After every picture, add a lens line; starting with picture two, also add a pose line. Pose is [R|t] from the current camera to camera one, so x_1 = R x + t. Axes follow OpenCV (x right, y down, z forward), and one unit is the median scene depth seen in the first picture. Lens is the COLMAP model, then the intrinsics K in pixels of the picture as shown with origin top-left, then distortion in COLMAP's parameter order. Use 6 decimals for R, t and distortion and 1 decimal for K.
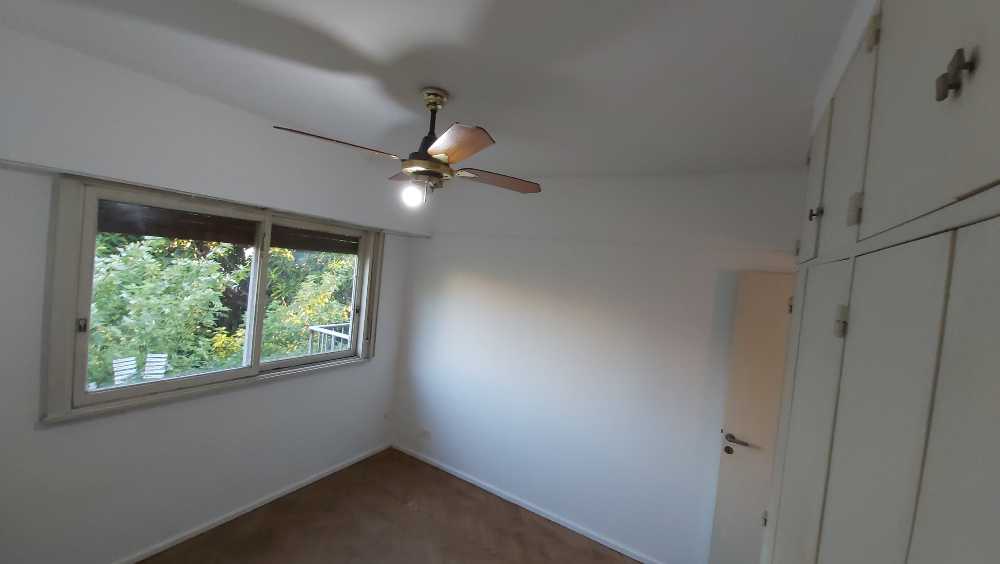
lens RADIAL K [[387.3, 0, 511.0], [0, 387.3, 278.3], [0, 0, 1]] dist [-0.001697, -0.000198]
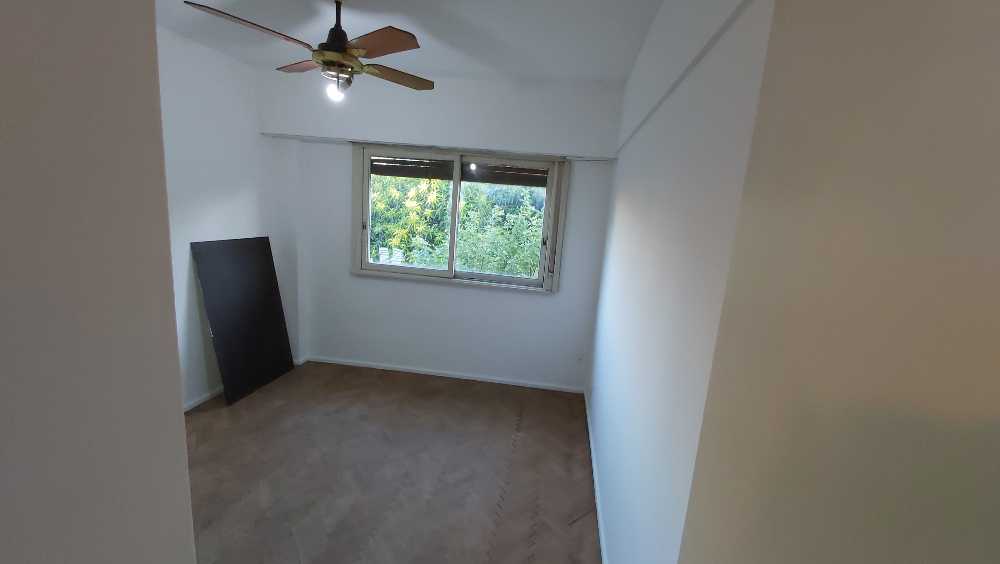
lens RADIAL K [[387.3, 0, 511.0], [0, 387.3, 278.3], [0, 0, 1]] dist [-0.001697, -0.000198]
pose [[0.412928, 0.118914, -0.902967, 0.597452], [-0.063179, 0.992791, 0.101851, 0.094843], [0.908569, 0.014992, 0.417465, 0.587668]]
